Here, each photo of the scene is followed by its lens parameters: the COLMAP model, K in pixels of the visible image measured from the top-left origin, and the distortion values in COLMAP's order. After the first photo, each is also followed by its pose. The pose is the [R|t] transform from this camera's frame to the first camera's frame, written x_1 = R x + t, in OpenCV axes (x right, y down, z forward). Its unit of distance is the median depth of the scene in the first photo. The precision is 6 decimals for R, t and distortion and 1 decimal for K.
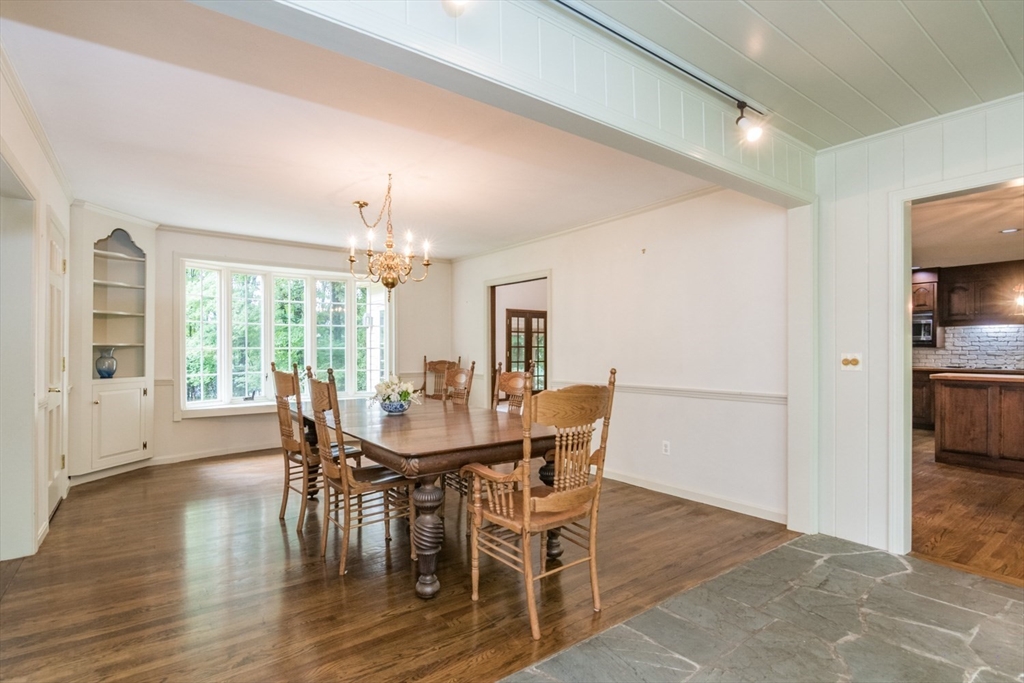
lens RADIAL K [[497.3, 0, 509.7], [0, 497.3, 346.7], [0, 0, 1]] dist [-0.009318, 0.000122]
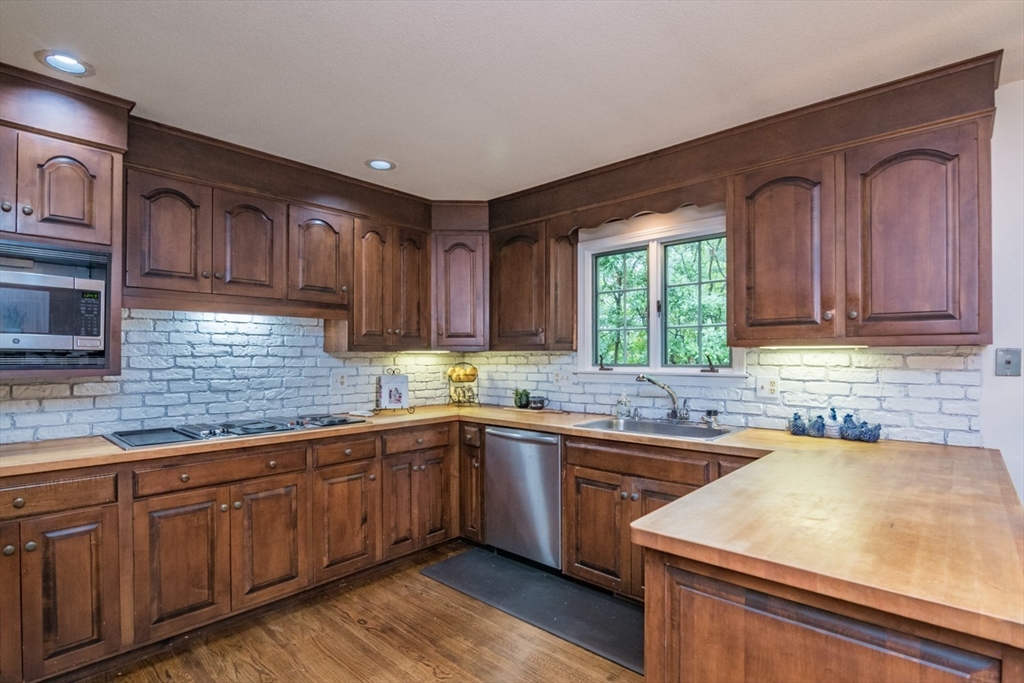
lens RADIAL K [[497.3, 0, 511.6], [0, 497.3, 351.9], [0, 0, 1]] dist [-0.009318, 0.000122]
pose [[-0.196855, 0.007260, 0.980406, 0.540445], [-0.003255, 0.999962, -0.008058, -0.011448], [-0.980427, -0.004777, -0.196824, 0.840969]]
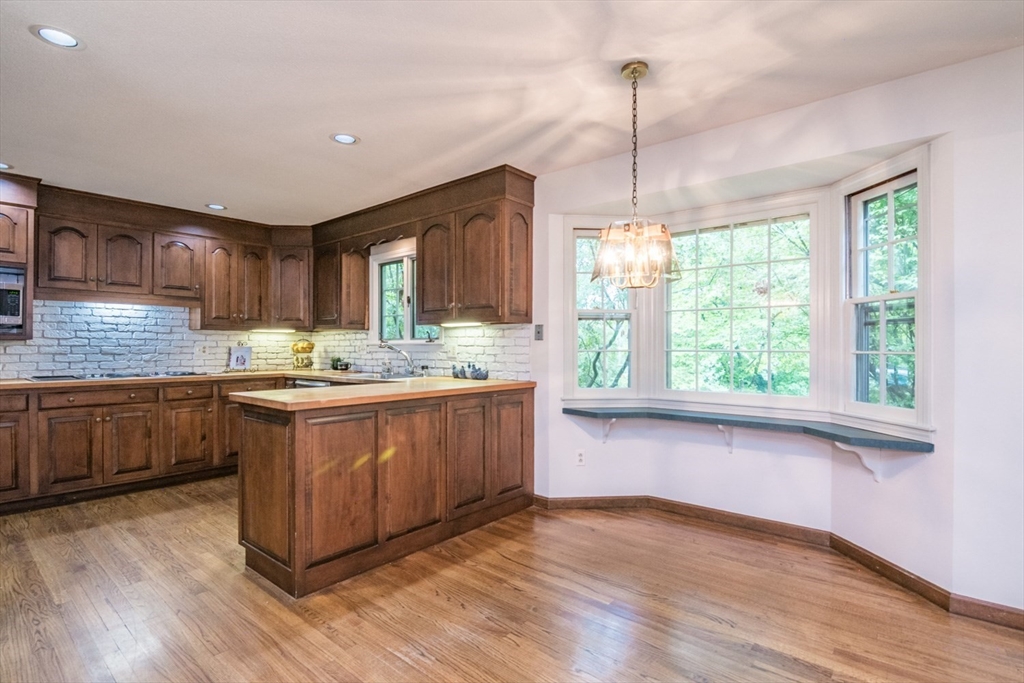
lens RADIAL K [[497.3, 0, 511.6], [0, 497.3, 343.2], [0, 0, 1]] dist [-0.009318, 0.000122]
pose [[-0.228950, 0.007062, 0.973413, 0.277521], [-0.005024, 0.999952, -0.008436, 0.006547], [-0.973425, -0.006822, -0.228903, 0.652928]]
